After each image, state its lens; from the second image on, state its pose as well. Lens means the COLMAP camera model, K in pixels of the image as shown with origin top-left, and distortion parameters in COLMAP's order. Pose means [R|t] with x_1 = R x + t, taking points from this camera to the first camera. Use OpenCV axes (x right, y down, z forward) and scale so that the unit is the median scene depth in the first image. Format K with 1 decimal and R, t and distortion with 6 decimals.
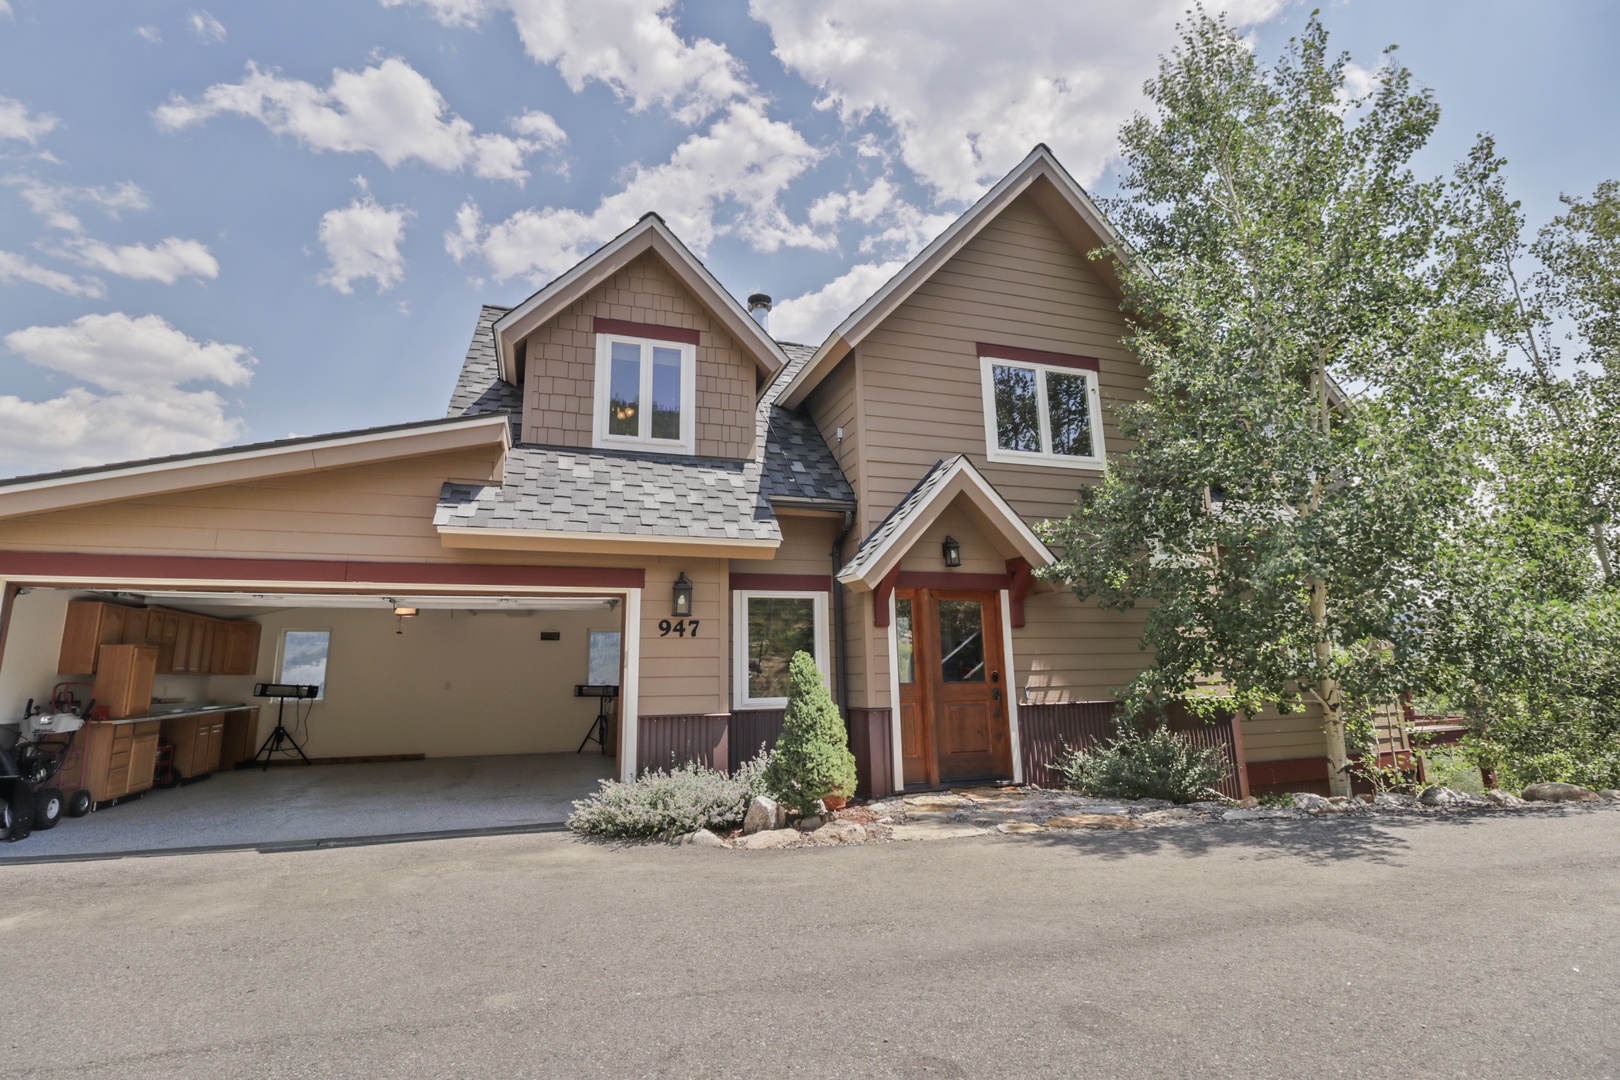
lens RADIAL K [[752.3, 0, 800.9], [0, 752.3, 523.3], [0, 0, 1]] dist [0.000717, -0.014564]
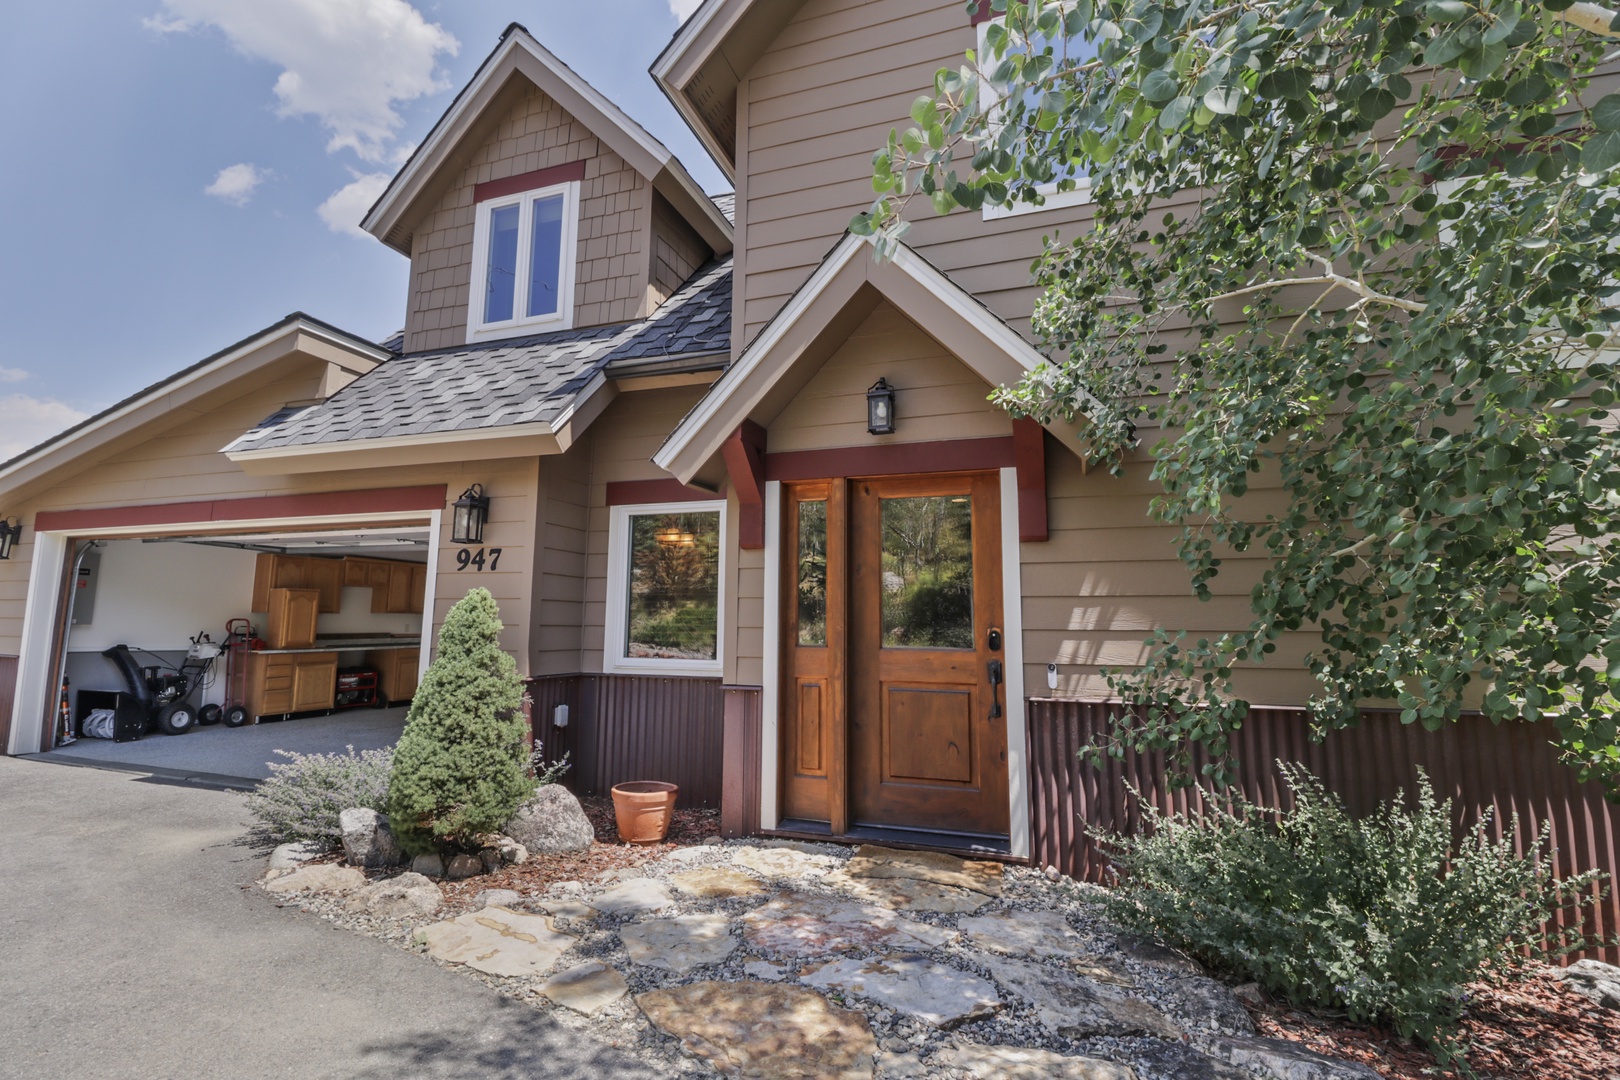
lens RADIAL K [[752.3, 0, 800.9], [0, 752.3, 523.3], [0, 0, 1]] dist [0.000717, -0.014564]
pose [[0.790322, -0.058383, -0.609904, 0.486062], [0.099231, 0.994504, 0.033386, 0.099671], [0.604603, -0.086907, 0.791772, 0.548232]]
